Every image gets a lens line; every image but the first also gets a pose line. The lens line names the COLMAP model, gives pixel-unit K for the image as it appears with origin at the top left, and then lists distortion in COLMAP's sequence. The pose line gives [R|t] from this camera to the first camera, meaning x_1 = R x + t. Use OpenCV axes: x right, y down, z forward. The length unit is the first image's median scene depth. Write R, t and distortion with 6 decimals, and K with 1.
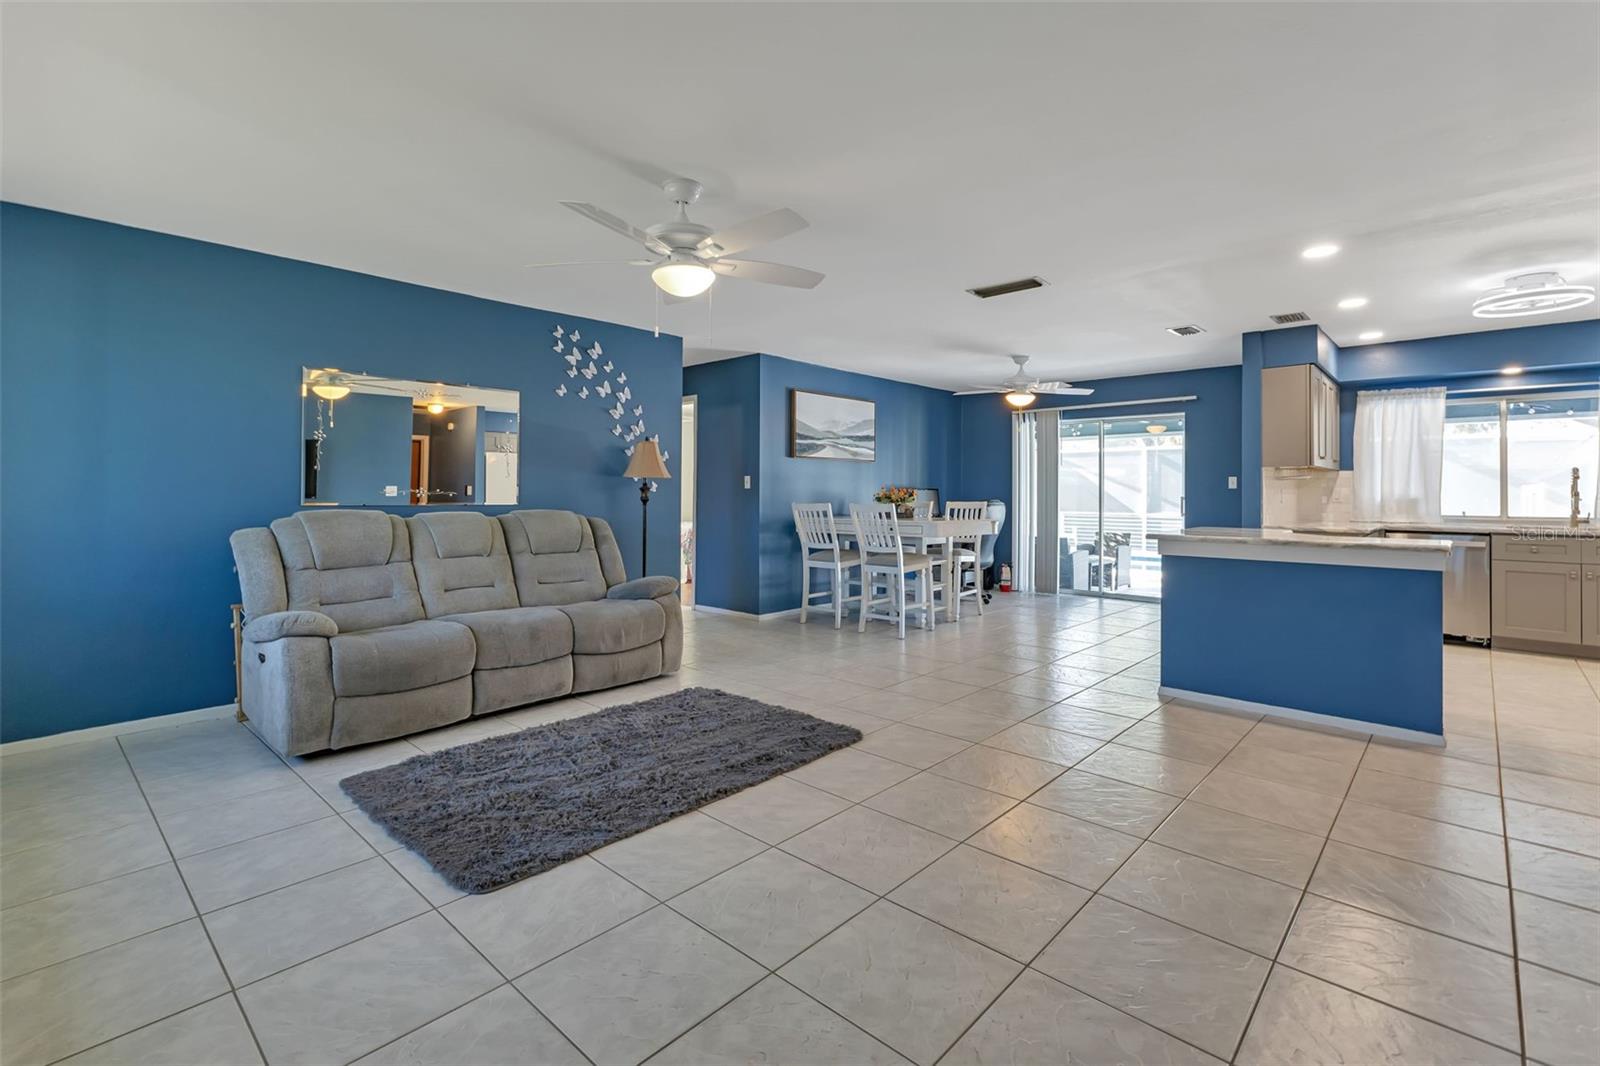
lens RADIAL K [[725.2, 0, 801.6], [0, 725.2, 489.2], [0, 0, 1]] dist [0.005257, 0.000756]
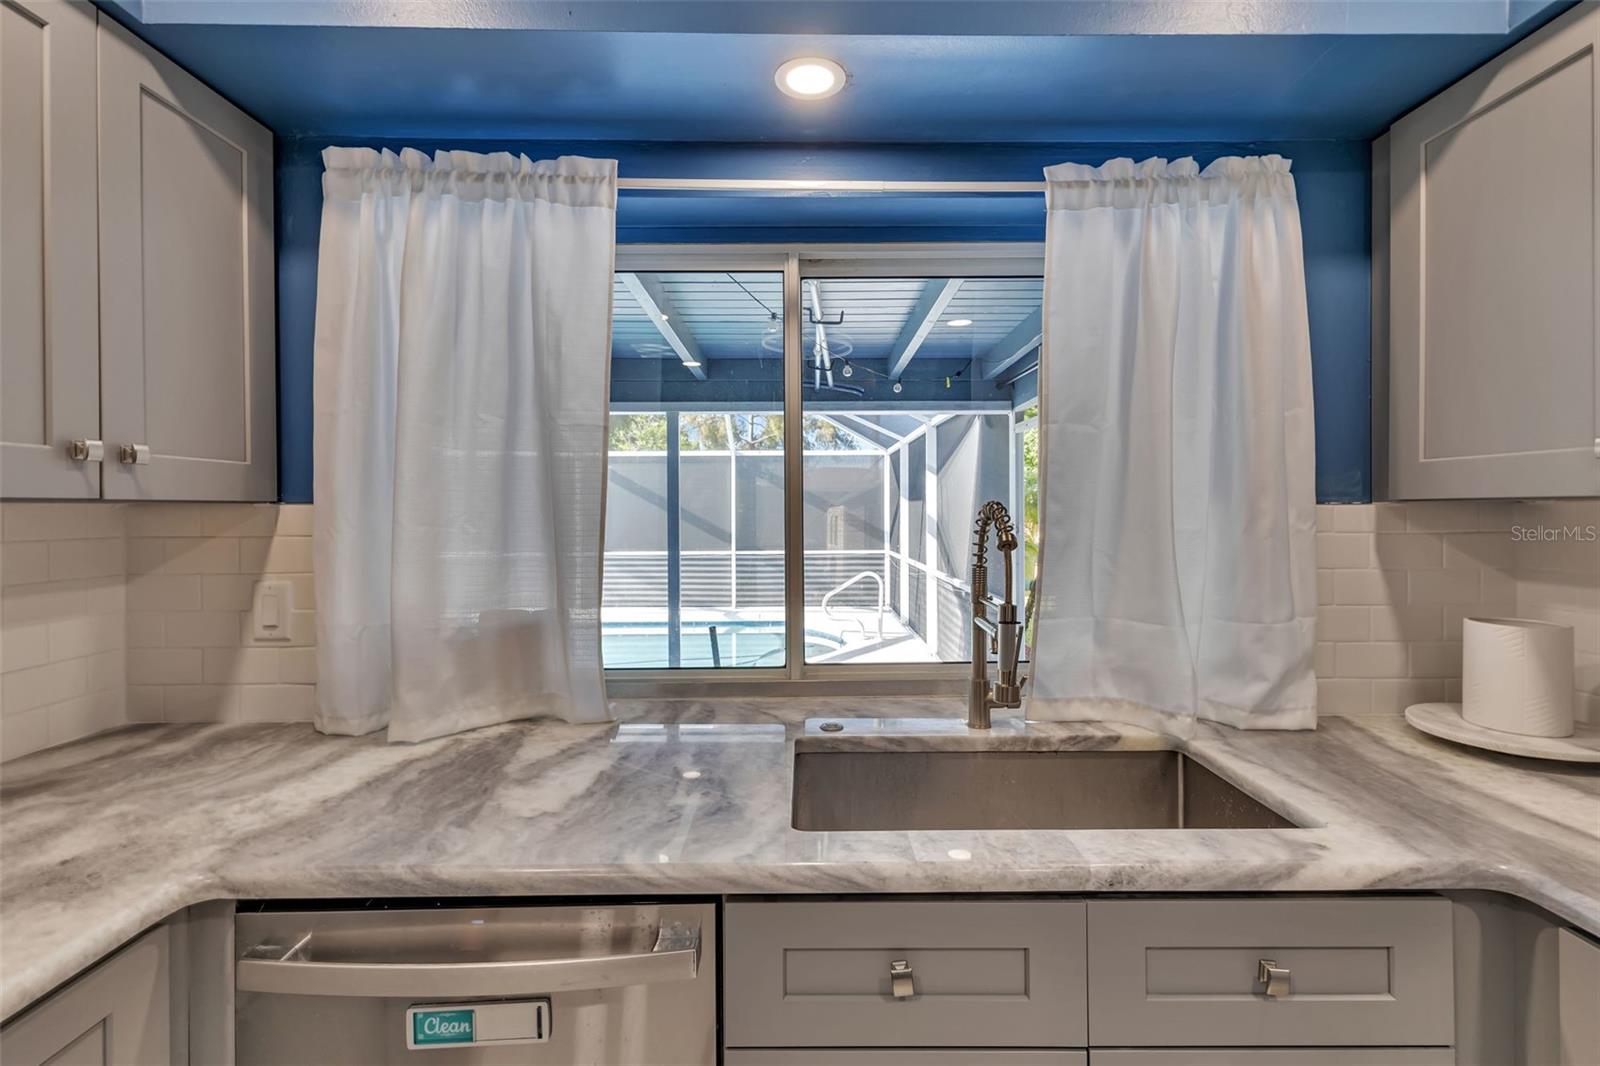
lens RADIAL K [[728.6, 0, 803.8], [0, 728.6, 507.1], [0, 0, 1]] dist [0.005854, 0.000214]
pose [[0.730963, -0.005677, 0.682394, 0.815203], [0.005145, 0.999983, 0.002808, -0.027983], [-0.682398, 0.001459, 0.730979, 0.833169]]
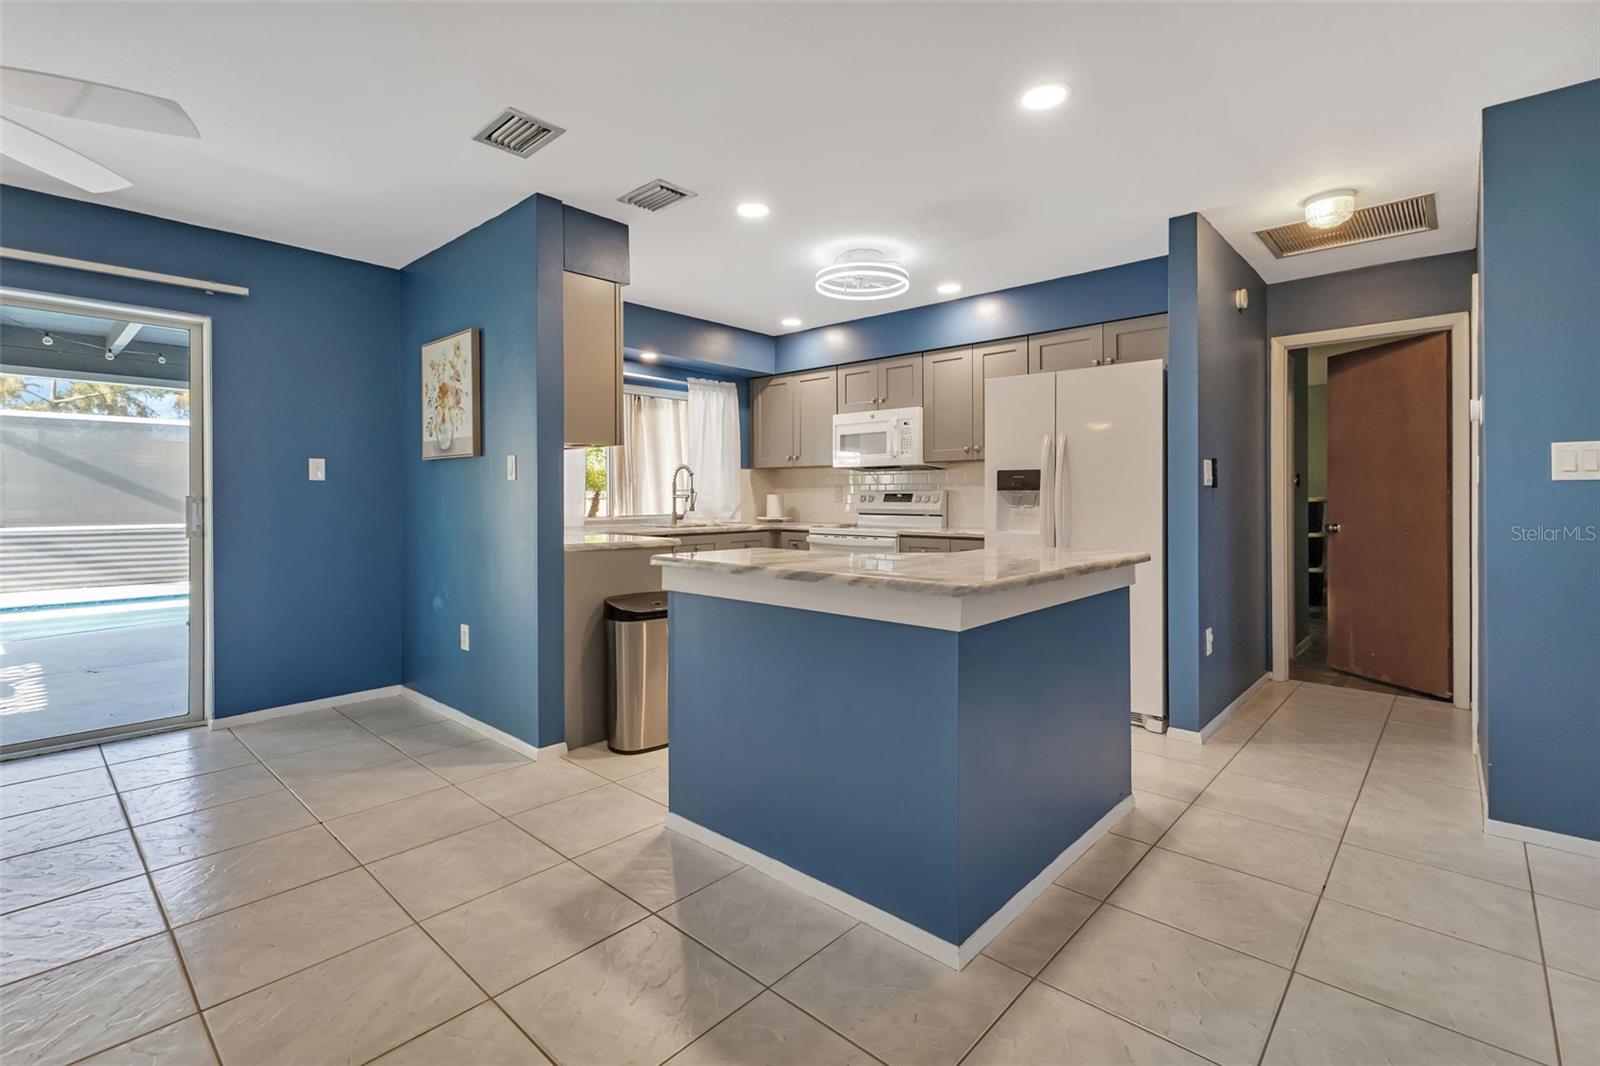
lens RADIAL K [[724.4, 0, 808.9], [0, 724.4, 500.0], [0, 0, 1]] dist [0.007268, -0.000014]
pose [[-0.015715, -0.008626, 0.999839, 0.061908], [-0.004212, 0.999954, 0.008561, 0.009255], [-0.999868, -0.004076, -0.015750, 0.815058]]
